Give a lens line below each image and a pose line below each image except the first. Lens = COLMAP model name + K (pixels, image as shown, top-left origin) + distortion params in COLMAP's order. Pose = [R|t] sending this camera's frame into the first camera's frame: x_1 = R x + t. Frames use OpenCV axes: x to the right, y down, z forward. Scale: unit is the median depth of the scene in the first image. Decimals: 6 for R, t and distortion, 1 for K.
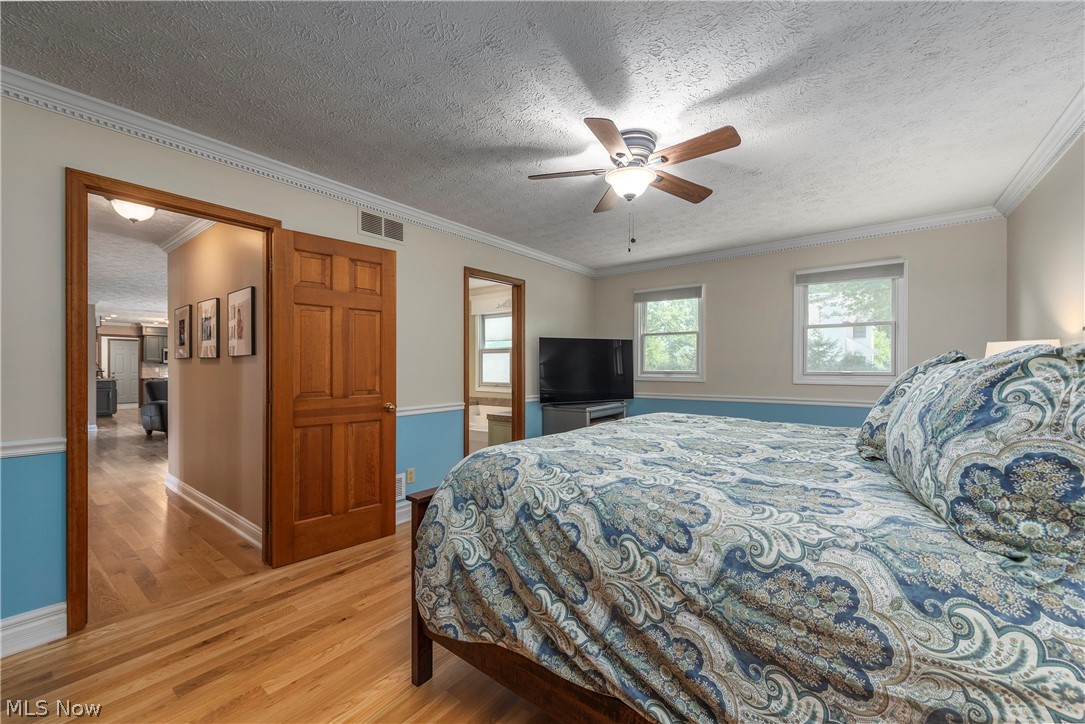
lens RADIAL K [[429.7, 0, 544.8], [0, 429.7, 366.3], [0, 0, 1]] dist [0.003095, 0.000026]
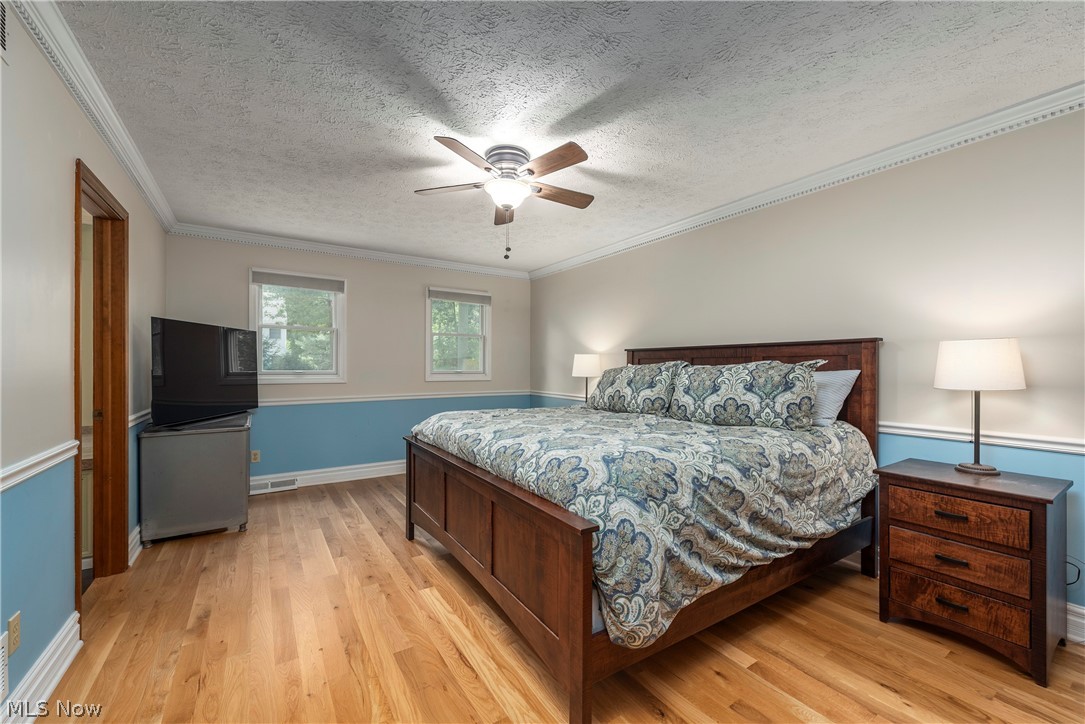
lens RADIAL K [[429.7, 0, 543.3], [0, 429.7, 368.0], [0, 0, 1]] dist [0.003095, 0.000026]
pose [[0.327370, -0.000860, 0.944896, -1.624566], [-0.004135, 0.999989, 0.002343, -0.002870], [-0.944887, -0.004674, 0.327363, 1.190115]]
